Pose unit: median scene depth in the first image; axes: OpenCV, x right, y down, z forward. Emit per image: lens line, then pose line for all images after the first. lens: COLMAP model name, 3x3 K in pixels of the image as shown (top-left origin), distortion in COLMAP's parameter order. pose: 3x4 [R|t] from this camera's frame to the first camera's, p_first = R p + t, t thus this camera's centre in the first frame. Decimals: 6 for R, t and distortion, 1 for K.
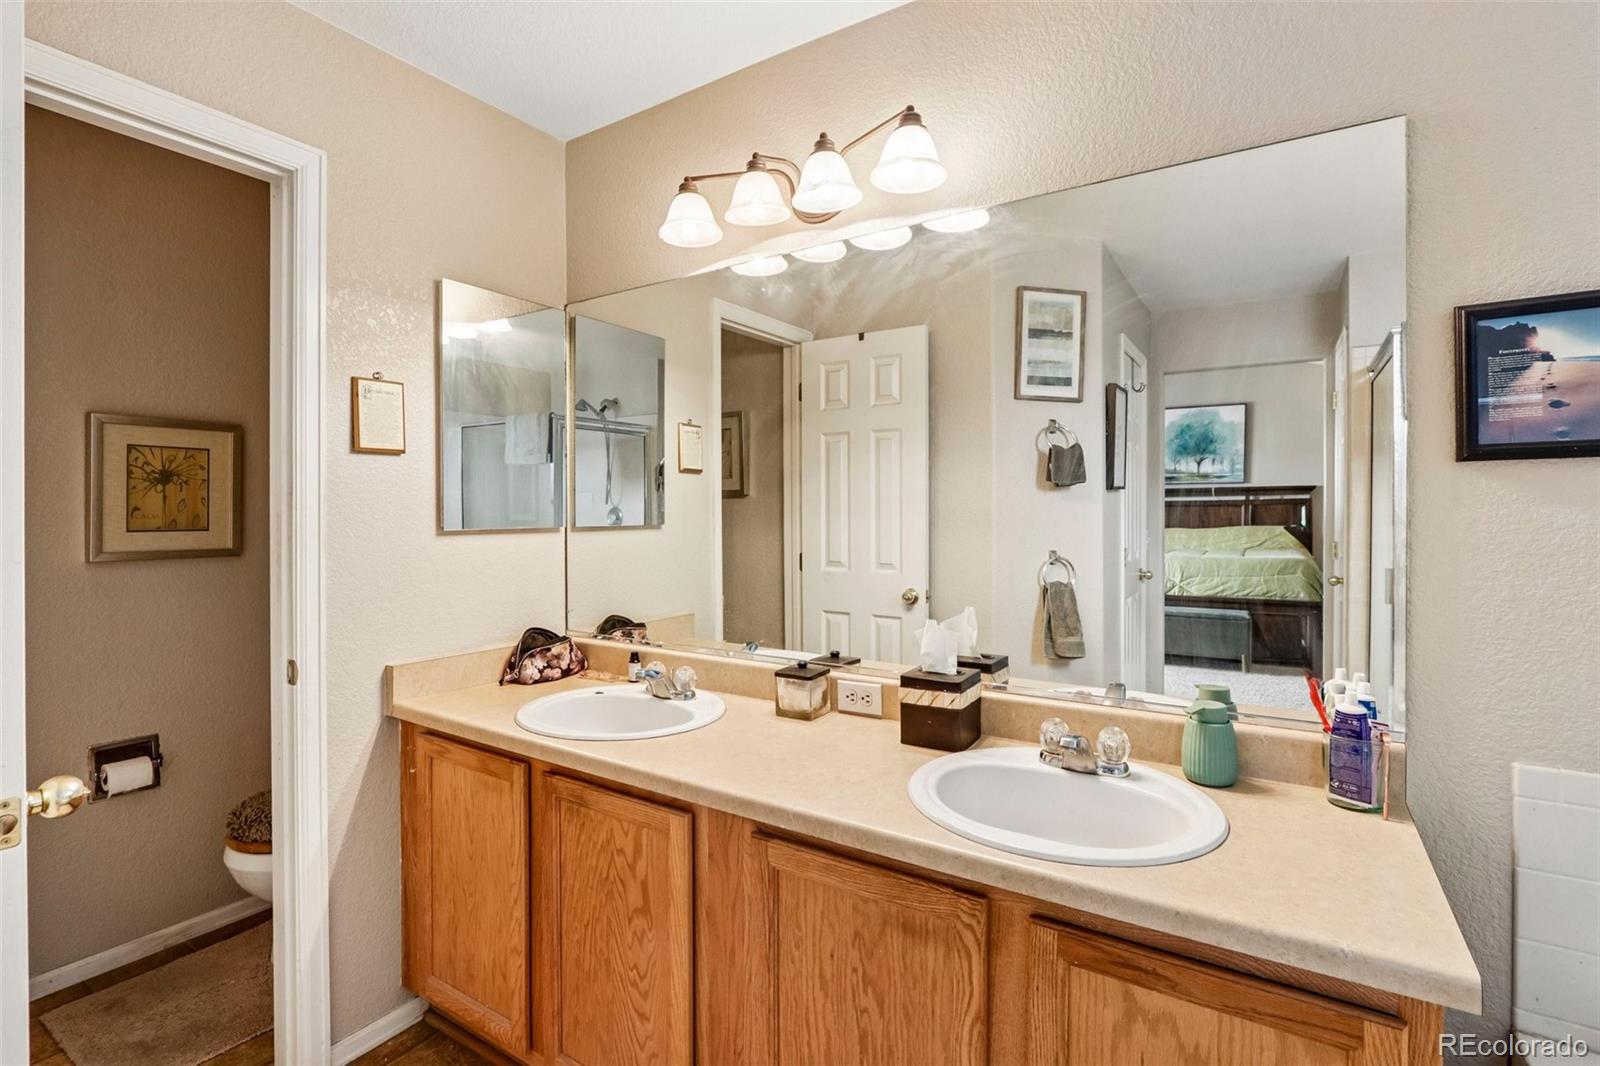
lens RADIAL K [[751.5, 0, 776.3], [0, 751.5, 517.4], [0, 0, 1]] dist [-0.017222, 0.000781]
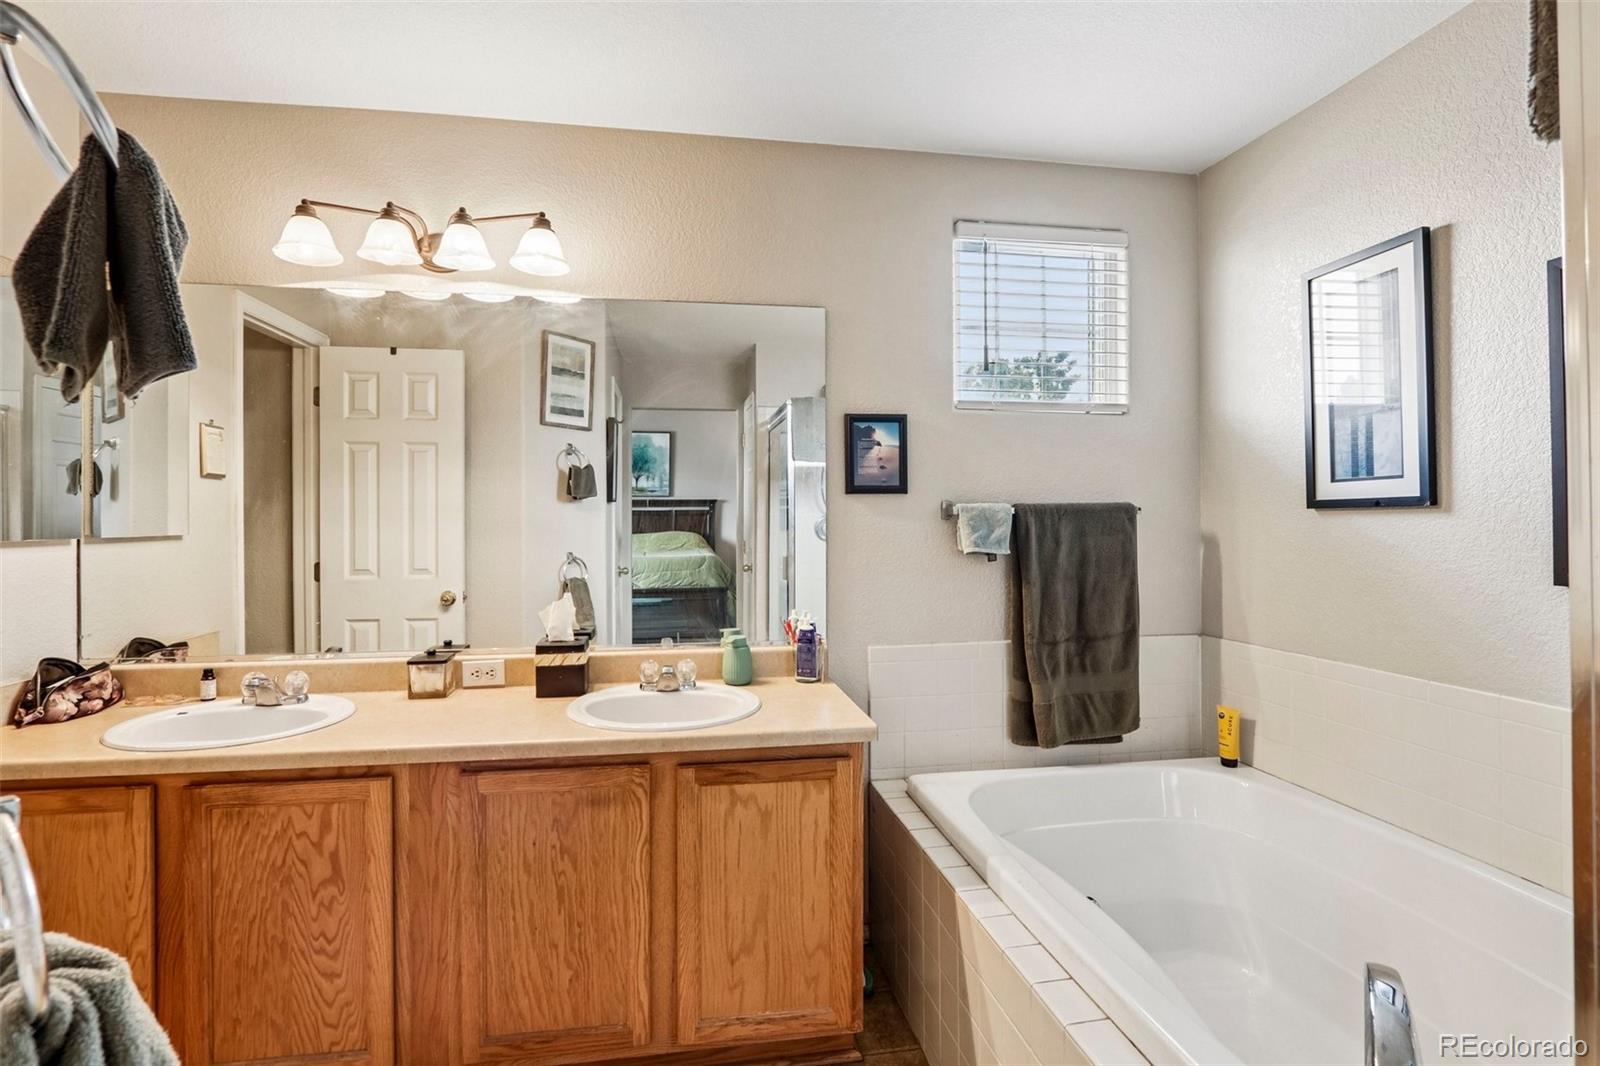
lens RADIAL K [[751.5, 0, 776.3], [0, 751.5, 517.4], [0, 0, 1]] dist [-0.017222, 0.000781]
pose [[0.743572, 0.000628, 0.668656, -0.386057], [0.006195, 0.999950, -0.007829, -0.000084], [-0.668628, 0.009963, 0.743531, -0.244876]]
